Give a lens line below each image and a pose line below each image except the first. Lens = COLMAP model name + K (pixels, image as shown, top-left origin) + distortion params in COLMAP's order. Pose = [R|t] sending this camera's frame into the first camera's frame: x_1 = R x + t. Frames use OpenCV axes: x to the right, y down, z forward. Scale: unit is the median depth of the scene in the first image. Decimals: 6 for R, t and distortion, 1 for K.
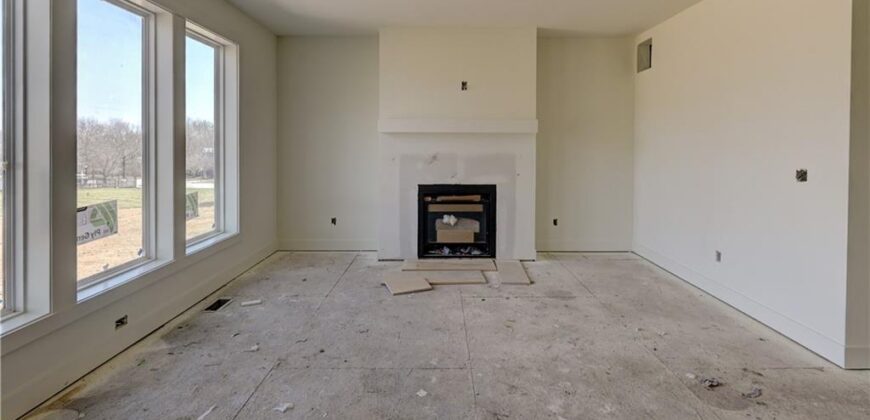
lens RADIAL K [[414.1, 0, 444.4], [0, 414.1, 152.8], [0, 0, 1]] dist [0.006117, -0.001224]
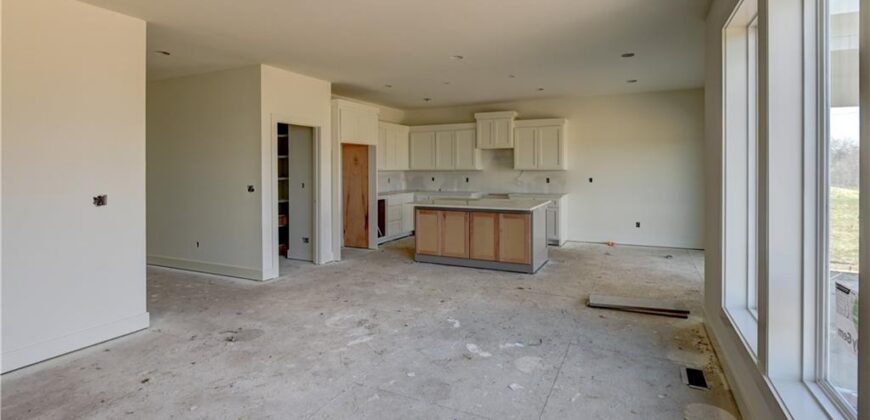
lens RADIAL K [[414.1, 0, 452.0], [0, 414.1, 164.8], [0, 0, 1]] dist [0.006117, -0.001224]
pose [[-0.904660, 0.003314, 0.426122, -0.328113], [0.007556, 0.999937, 0.008265, -0.029676], [-0.426068, 0.010697, -0.904628, 0.967530]]
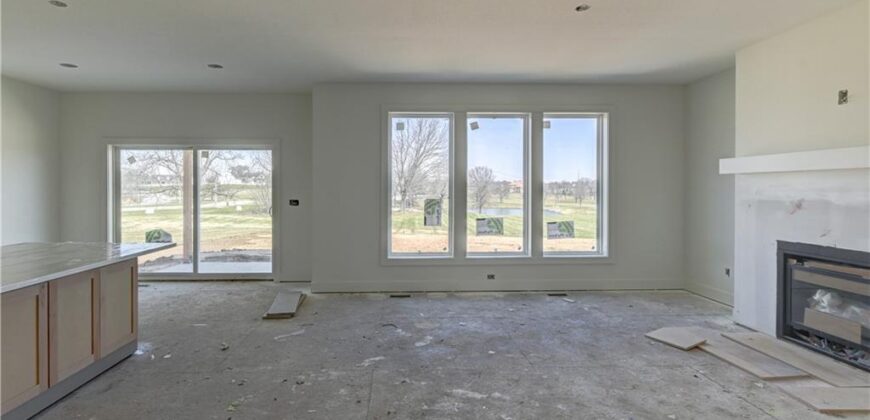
lens RADIAL K [[414.1, 0, 410.3], [0, 414.1, 185.7], [0, 0, 1]] dist [0.006117, -0.001224]
pose [[0.029005, -0.009301, -0.999536, 0.682812], [-0.013967, 0.999855, -0.009709, -0.006611], [0.999482, 0.014242, 0.028871, 0.301845]]
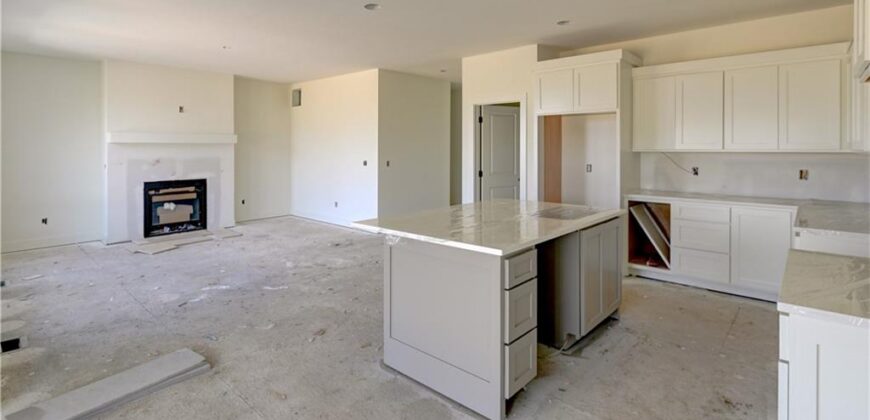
lens RADIAL K [[414.1, 0, 430.7], [0, 414.1, 150.7], [0, 0, 1]] dist [0.006117, -0.001224]
pose [[0.679031, -0.010581, 0.734033, -0.413926], [0.016676, 0.999860, -0.001014, -0.006865], [-0.733920, 0.012929, 0.679113, -0.580993]]
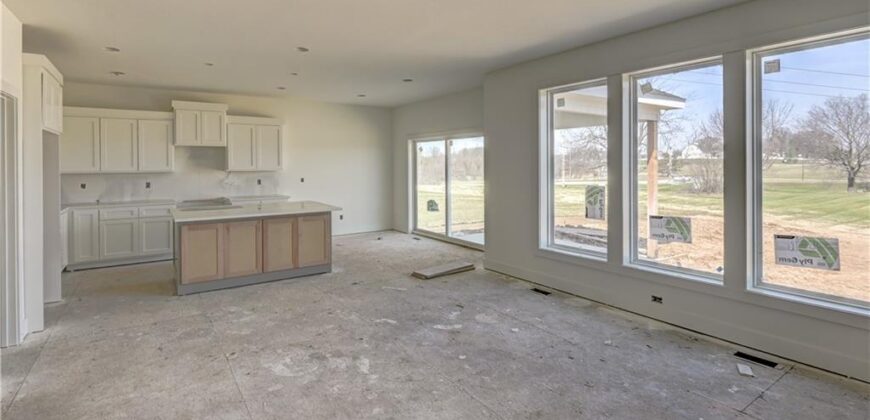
lens RADIAL K [[414.1, 0, 425.2], [0, 414.1, 169.4], [0, 0, 1]] dist [0.006117, -0.001224]
pose [[-0.832326, 0.006716, -0.554246, 0.382122], [-0.007259, 0.999709, 0.023015, -0.039188], [0.554239, 0.023179, -0.832035, 0.968839]]
